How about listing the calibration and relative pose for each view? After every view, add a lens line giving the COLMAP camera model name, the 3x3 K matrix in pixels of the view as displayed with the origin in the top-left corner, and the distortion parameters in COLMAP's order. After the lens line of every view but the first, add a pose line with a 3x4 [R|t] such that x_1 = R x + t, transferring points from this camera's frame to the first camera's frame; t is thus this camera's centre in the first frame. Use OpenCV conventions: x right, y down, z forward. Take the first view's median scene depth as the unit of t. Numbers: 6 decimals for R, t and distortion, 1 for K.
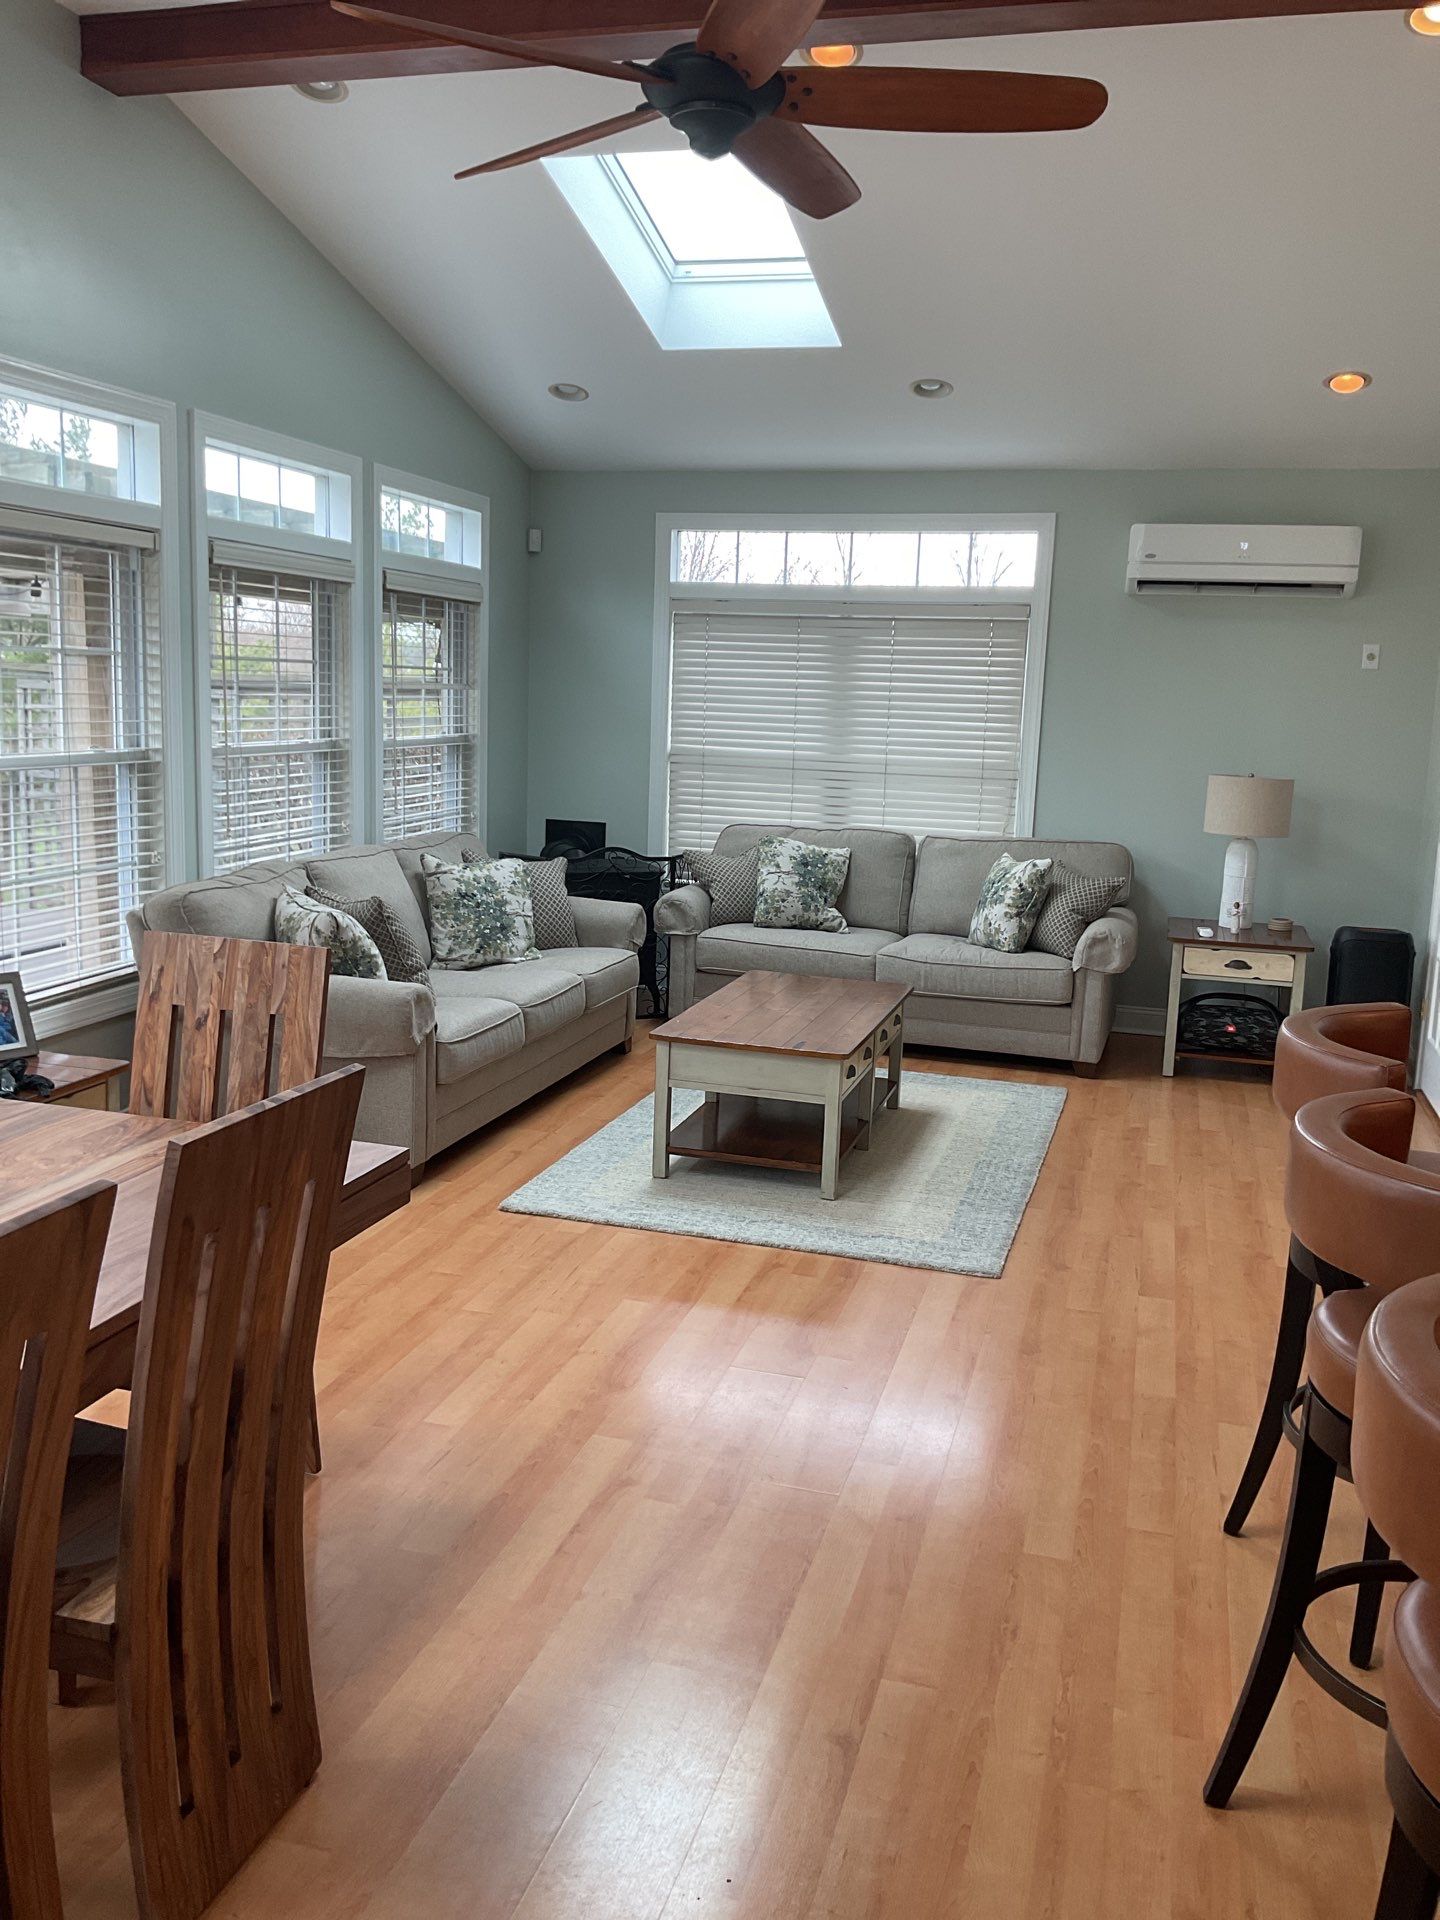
lens RADIAL K [[1601.4, 0, 716.4], [0, 1601.4, 960.1], [0, 0, 1]] dist [0.018511, -0.028359]
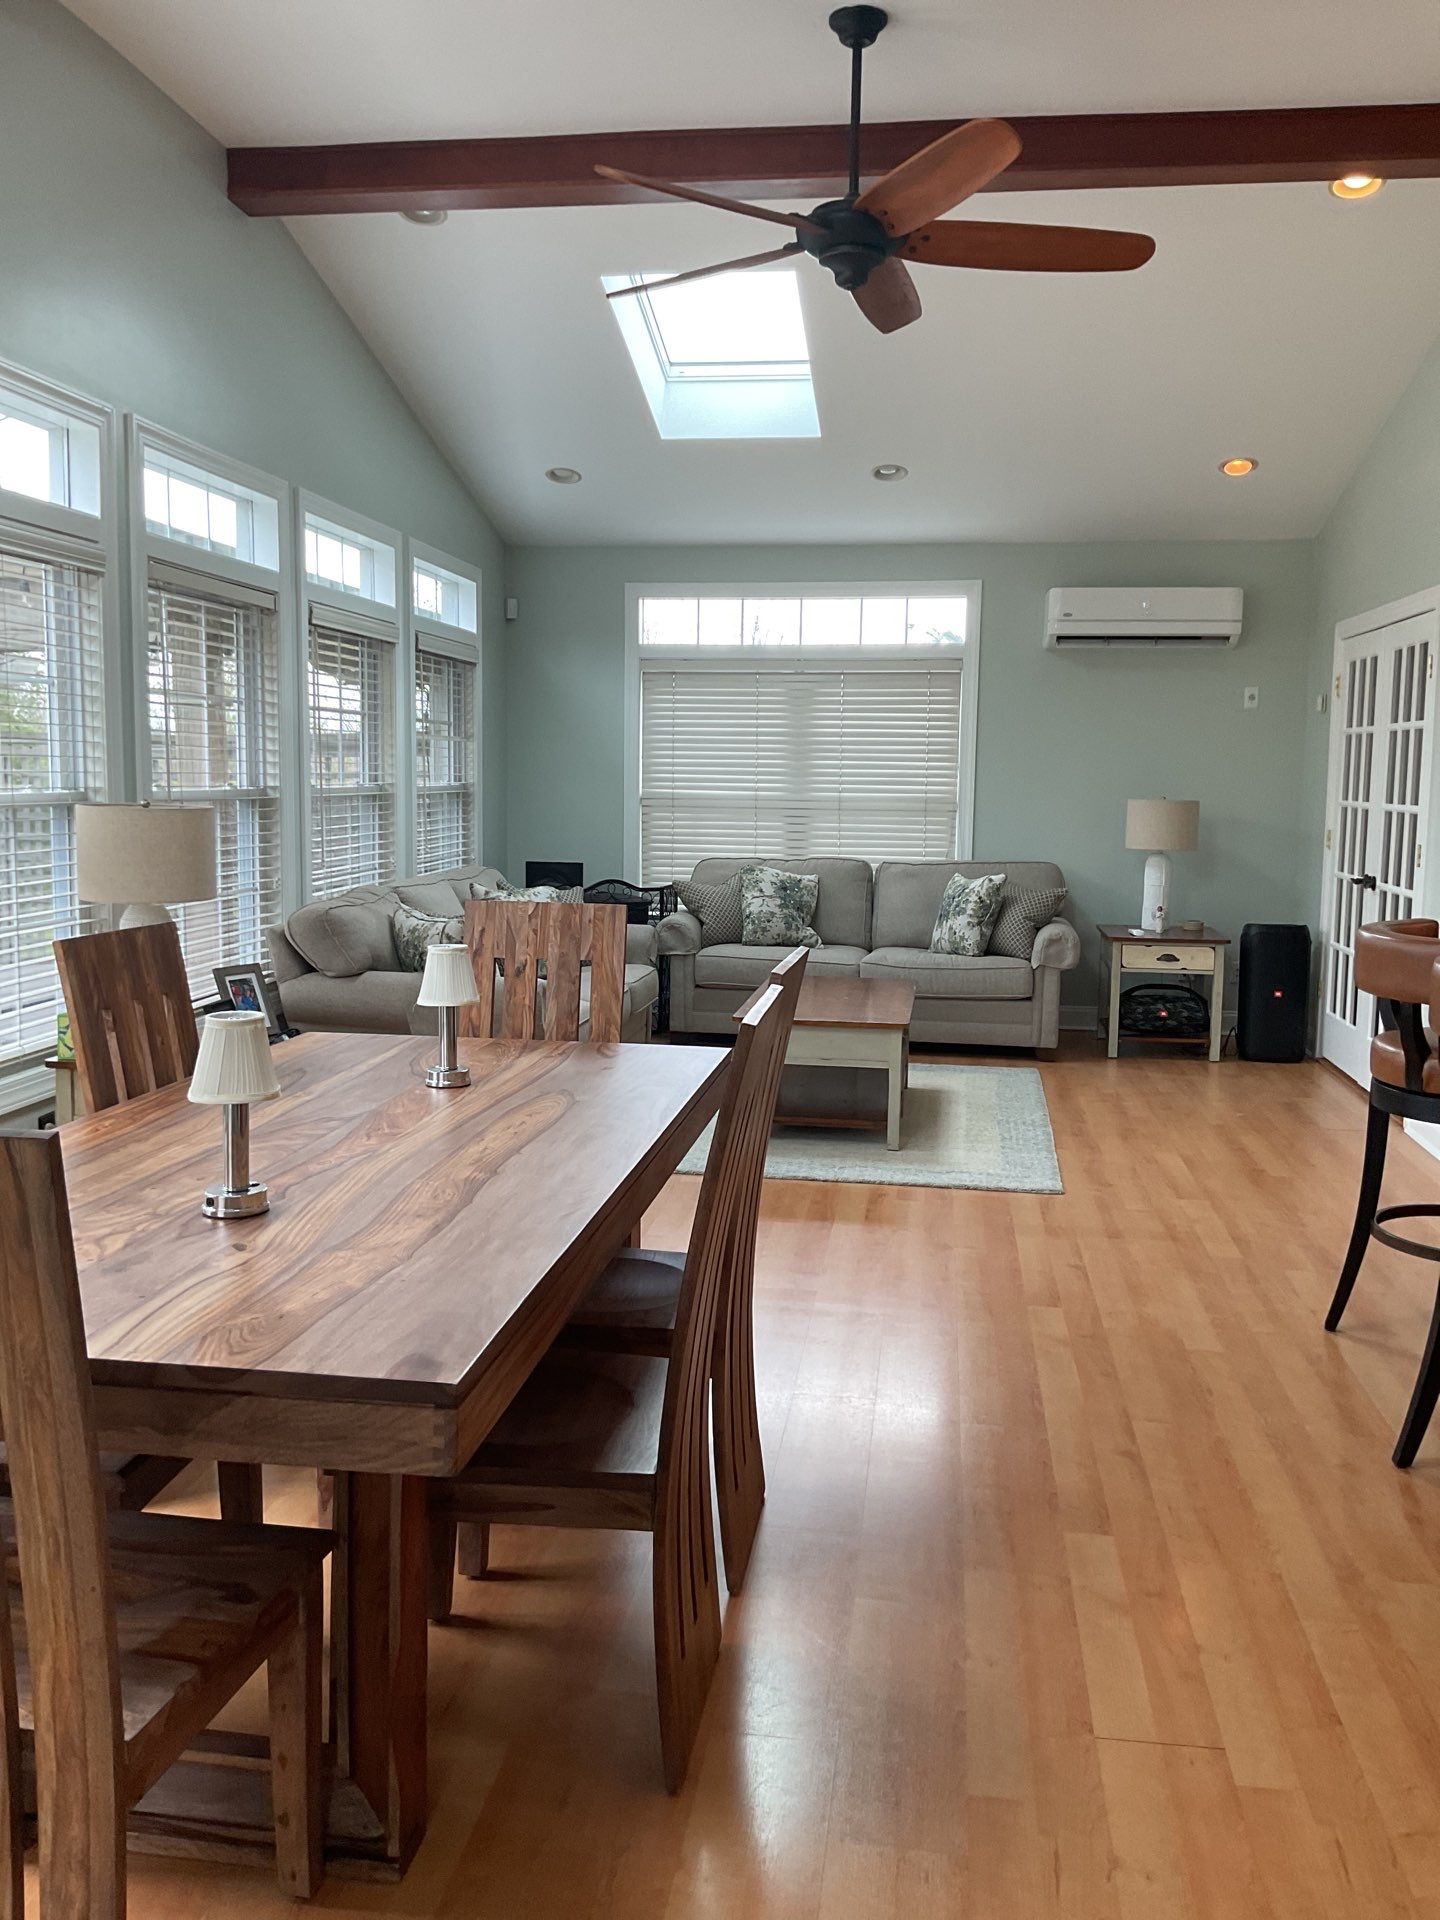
lens RADIAL K [[1601.4, 0, 713.2], [0, 1601.4, 967.4], [0, 0, 1]] dist [0.018511, -0.028359]
pose [[0.990330, -0.038957, 0.133148, -0.157064], [0.045092, 0.998041, -0.043374, 0.044922], [-0.131198, 0.048959, 0.990147, -0.112080]]
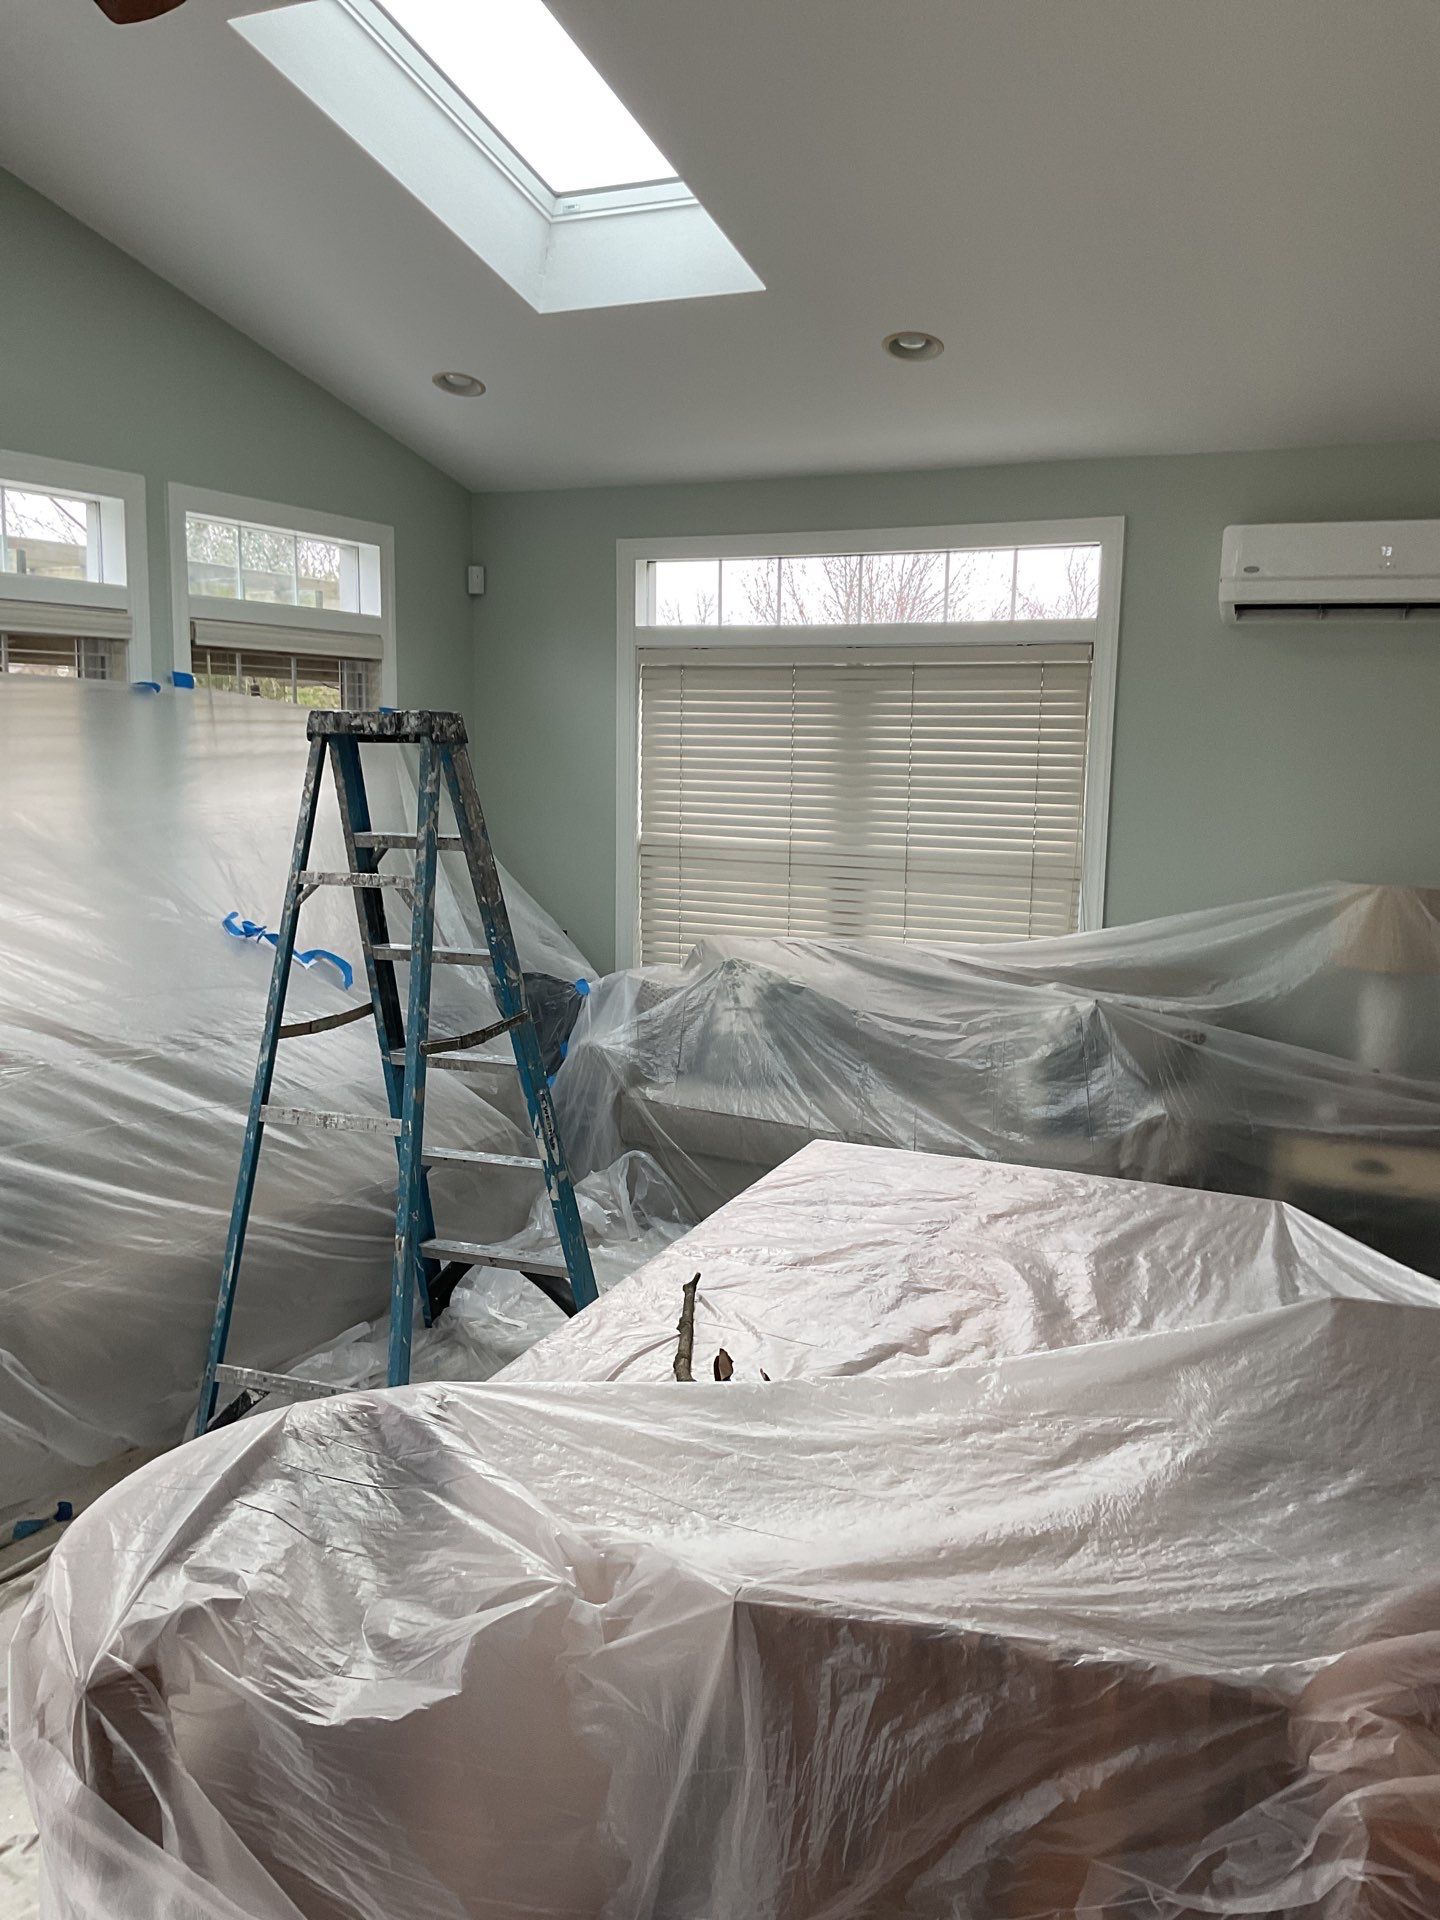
lens RADIAL K [[1601.4, 0, 722.7], [0, 1601.4, 957.6], [0, 0, 1]] dist [0.018511, -0.028359]
pose [[0.987367, 0.002289, -0.158432, 0.160569], [-0.007068, 0.999537, -0.029607, -0.060633], [0.158291, 0.030353, 0.986926, 0.281561]]
